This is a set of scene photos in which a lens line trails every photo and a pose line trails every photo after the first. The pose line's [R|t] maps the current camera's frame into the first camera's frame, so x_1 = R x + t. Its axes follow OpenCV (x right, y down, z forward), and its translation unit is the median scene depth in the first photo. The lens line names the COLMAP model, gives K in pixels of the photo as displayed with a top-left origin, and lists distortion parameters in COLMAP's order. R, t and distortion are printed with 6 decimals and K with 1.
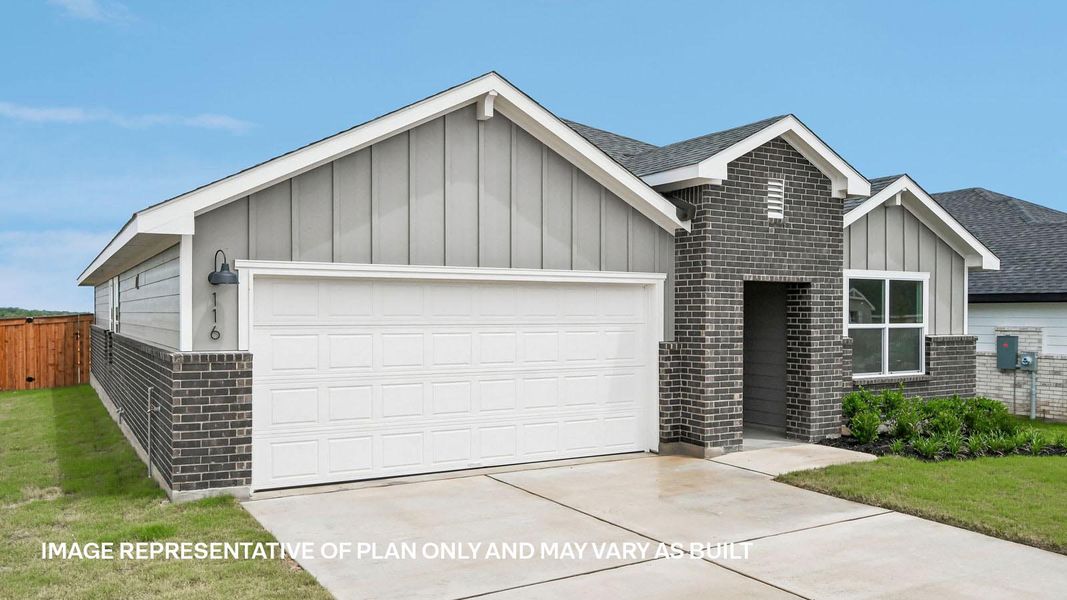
lens RADIAL K [[799.5, 0, 534.7], [0, 799.5, 306.0], [0, 0, 1]] dist [-0.001578, 0.000813]
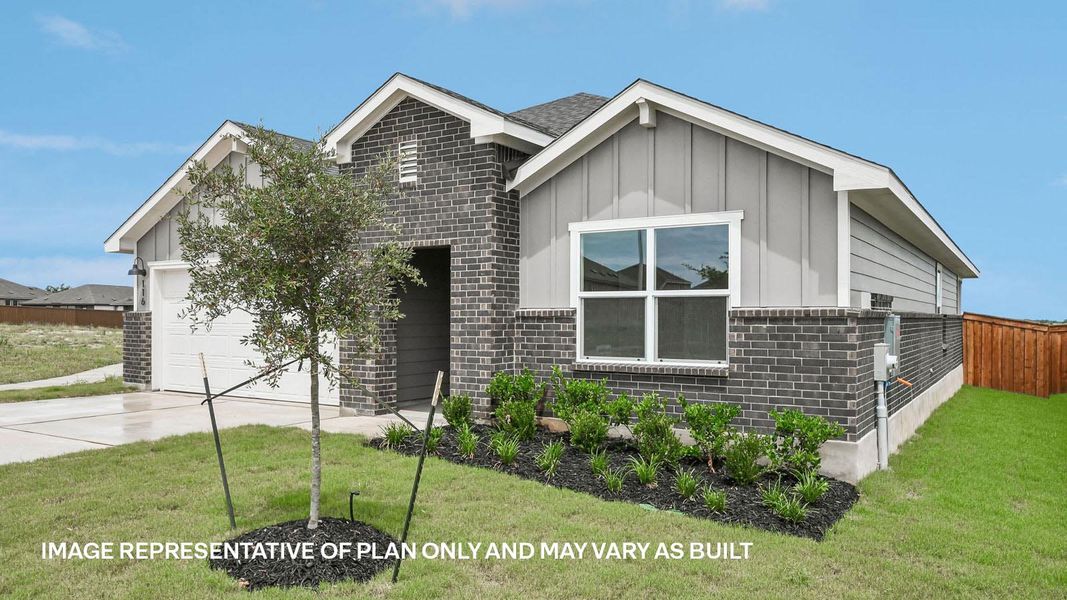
lens RADIAL K [[799.5, 0, 534.4], [0, 799.5, 302.0], [0, 0, 1]] dist [-0.001578, 0.000813]
pose [[0.459560, -0.016173, -0.887999, 1.182725], [0.007572, 0.999869, -0.014291, 0.048135], [0.888114, -0.000157, 0.459622, 0.667387]]
